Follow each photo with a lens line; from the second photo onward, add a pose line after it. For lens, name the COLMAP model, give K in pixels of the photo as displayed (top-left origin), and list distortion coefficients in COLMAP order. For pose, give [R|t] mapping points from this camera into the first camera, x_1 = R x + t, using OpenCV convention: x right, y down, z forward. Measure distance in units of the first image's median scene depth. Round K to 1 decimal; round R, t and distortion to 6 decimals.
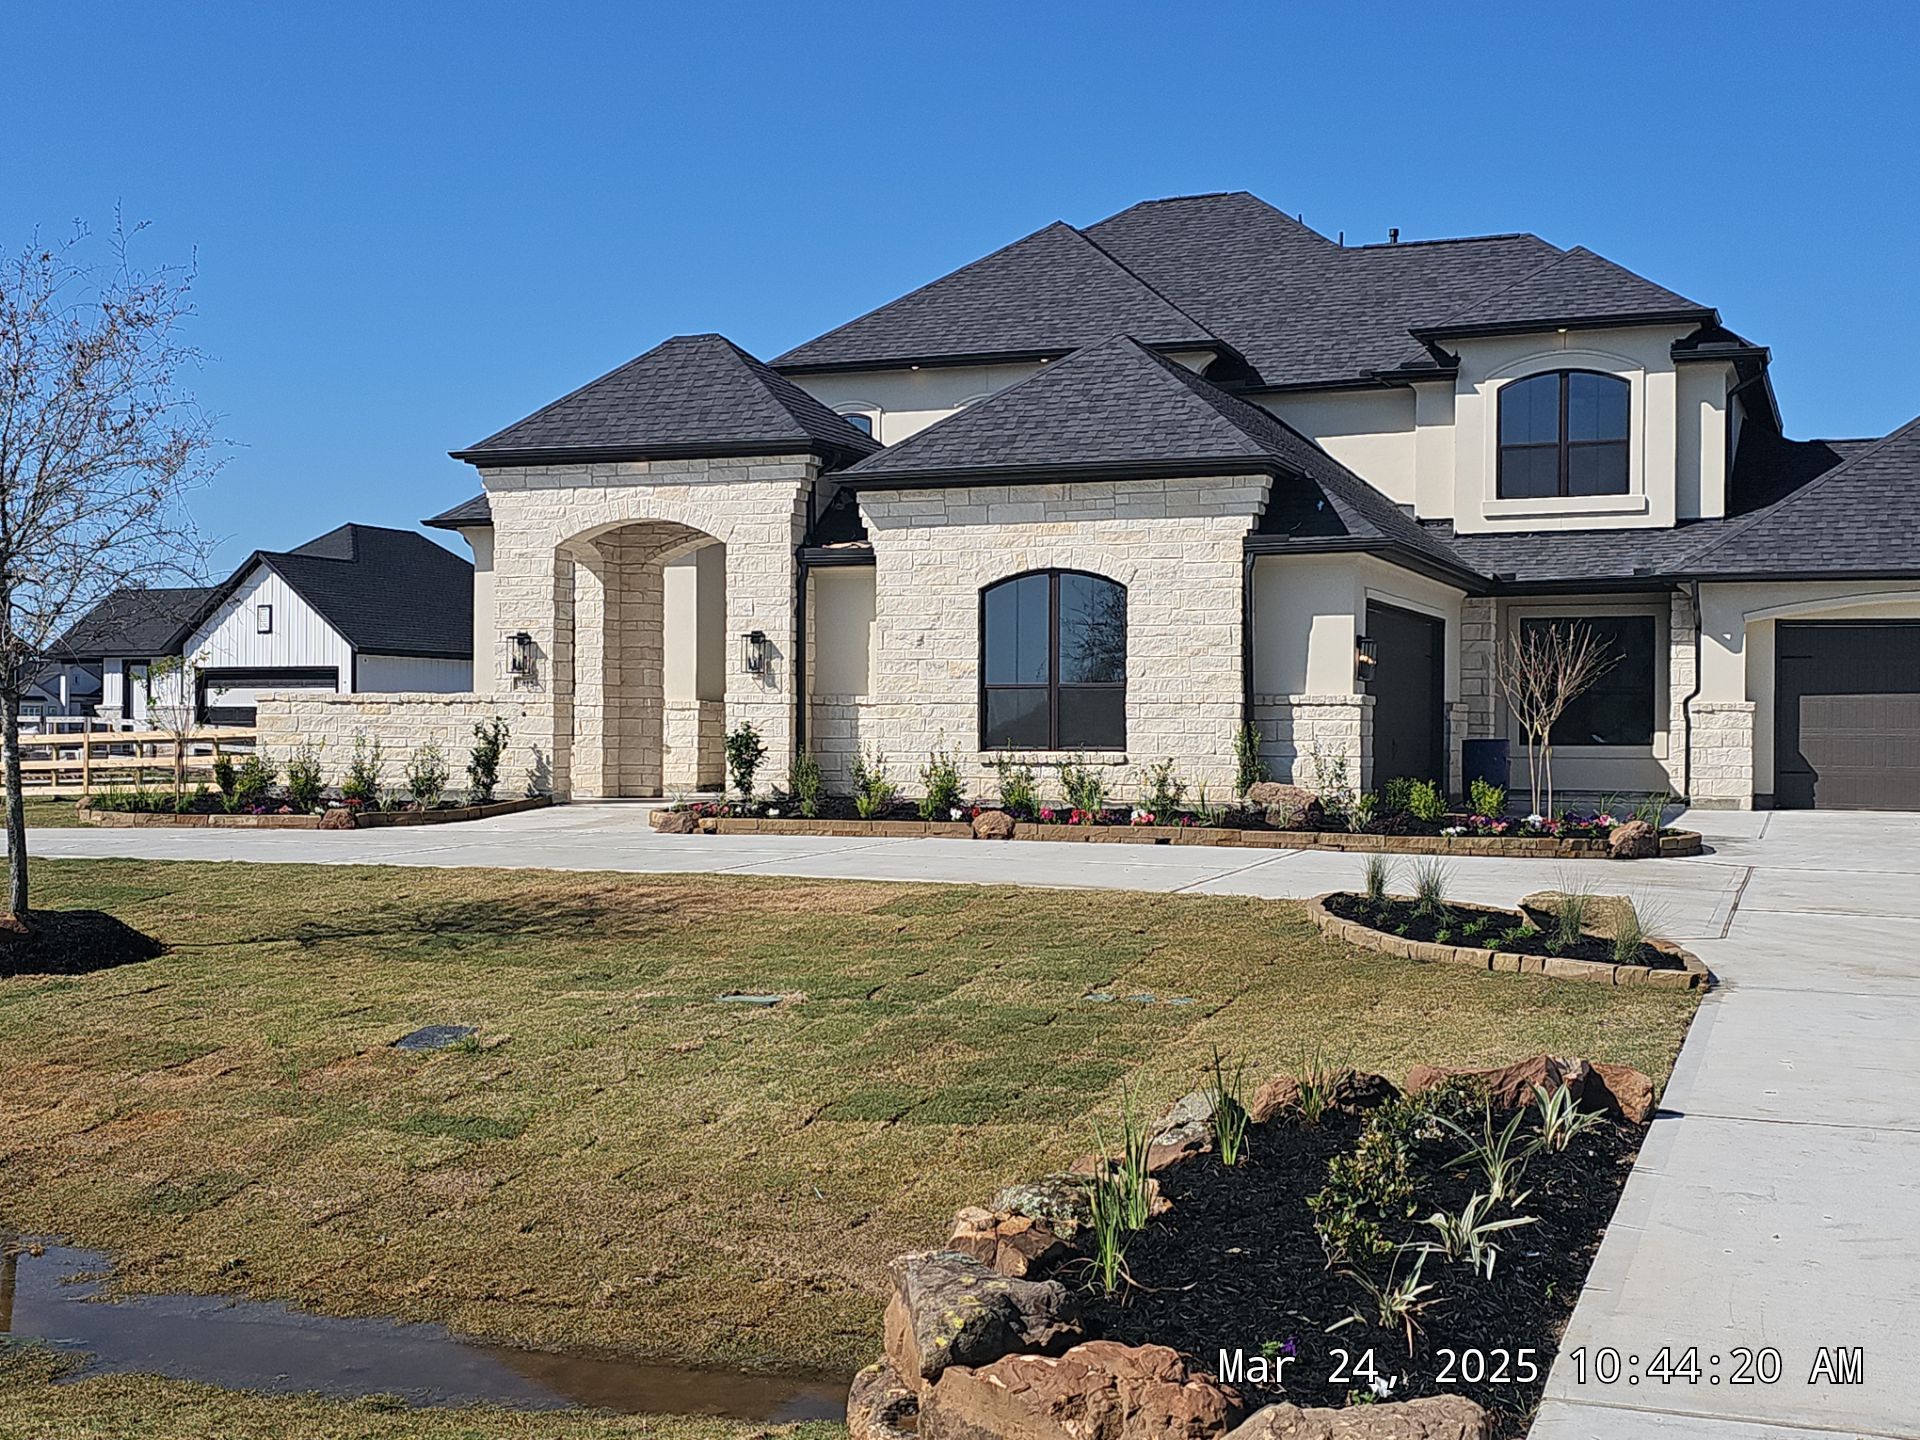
lens RADIAL K [[2176.9, 0, 1001.8], [0, 2176.9, 714.9], [0, 0, 1]] dist [0.093671, 0.000000]
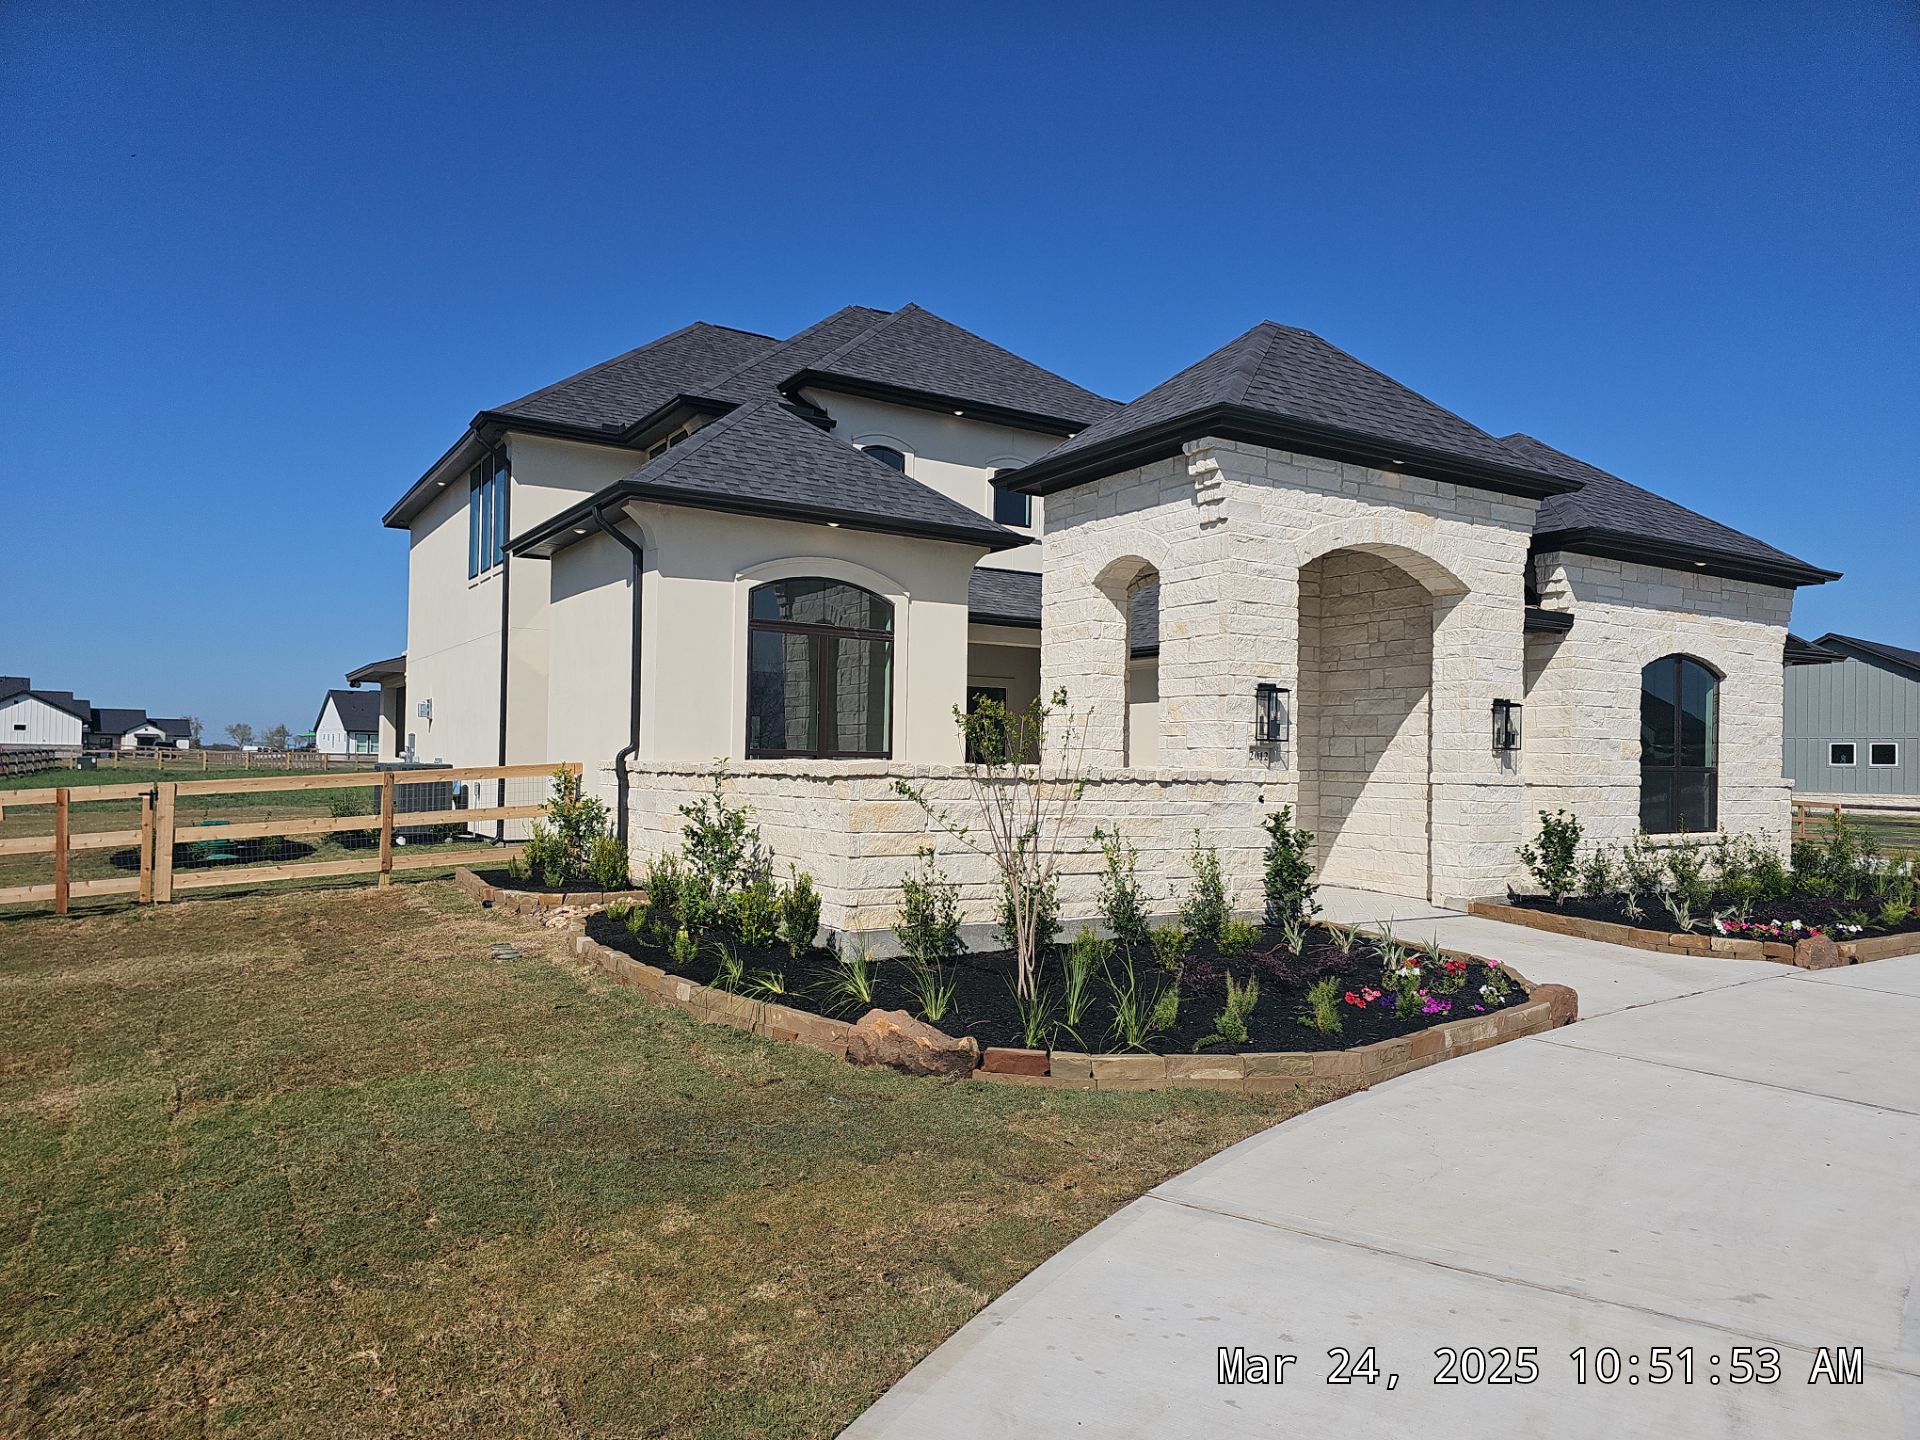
lens RADIAL K [[1251.3, 0, 960.6], [0, 1251.3, 734.1], [0, 0, 1]] dist [0.049844, -0.039260]
pose [[0.598537, 0.021531, 0.800806, -0.598011], [-0.021035, 0.999716, -0.011157, -0.014749], [-0.800819, -0.010167, 0.598820, 0.836153]]
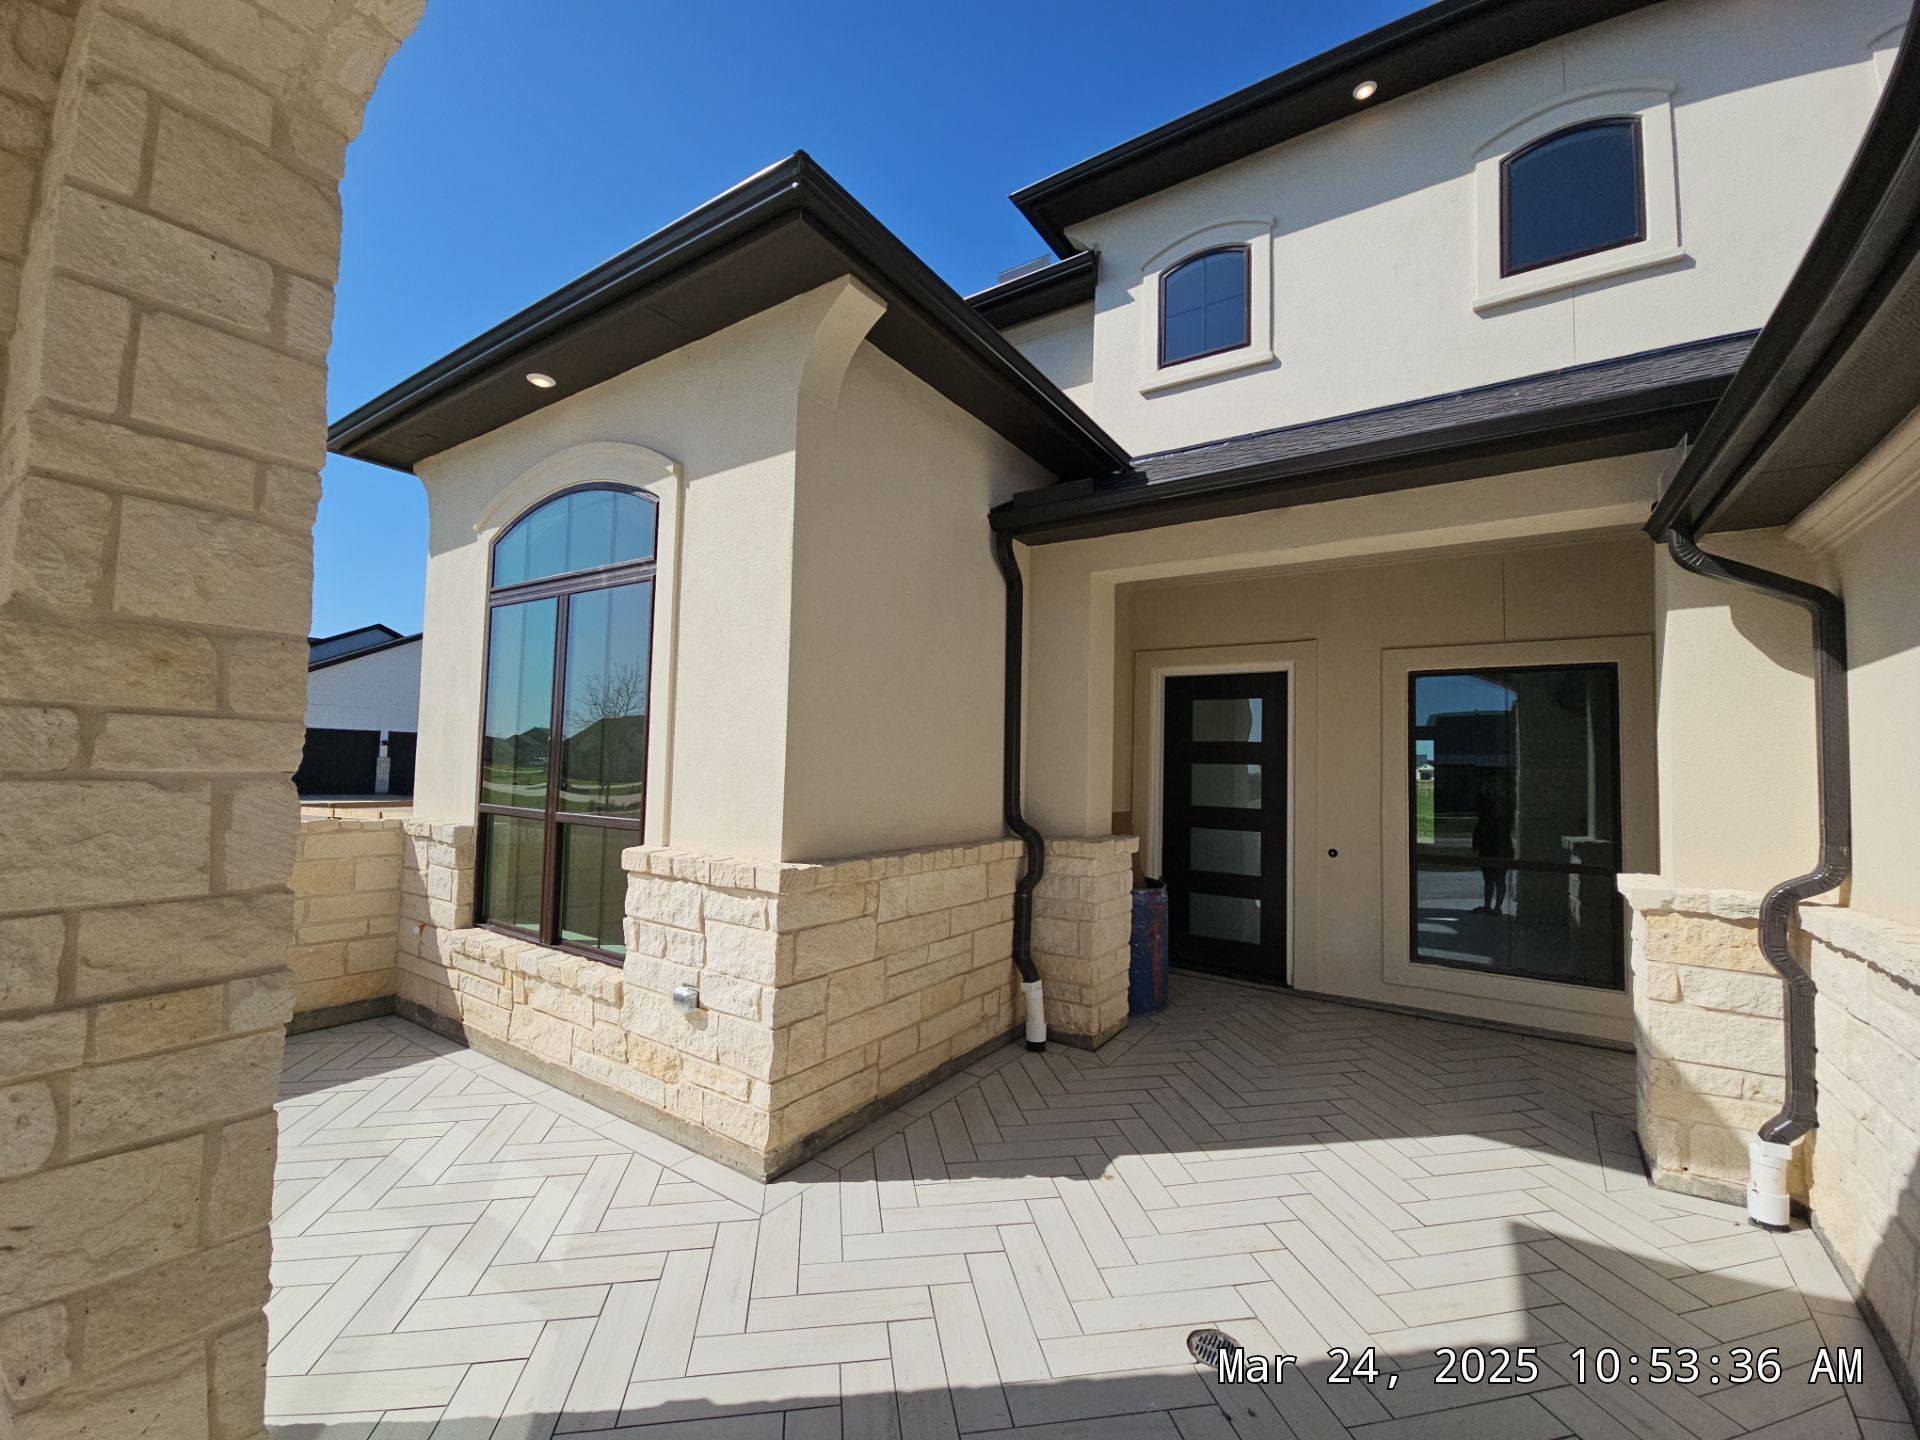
lens RADIAL K [[783.1, 0, 953.1], [0, 783.1, 727.1], [0, 0, 1]] dist [0.001315, -0.004487]
pose [[0.975221, 0.002562, -0.221218, -0.108674], [-0.012666, 0.998939, -0.044269, -0.024793], [0.220869, 0.045974, 0.974219, 1.038178]]
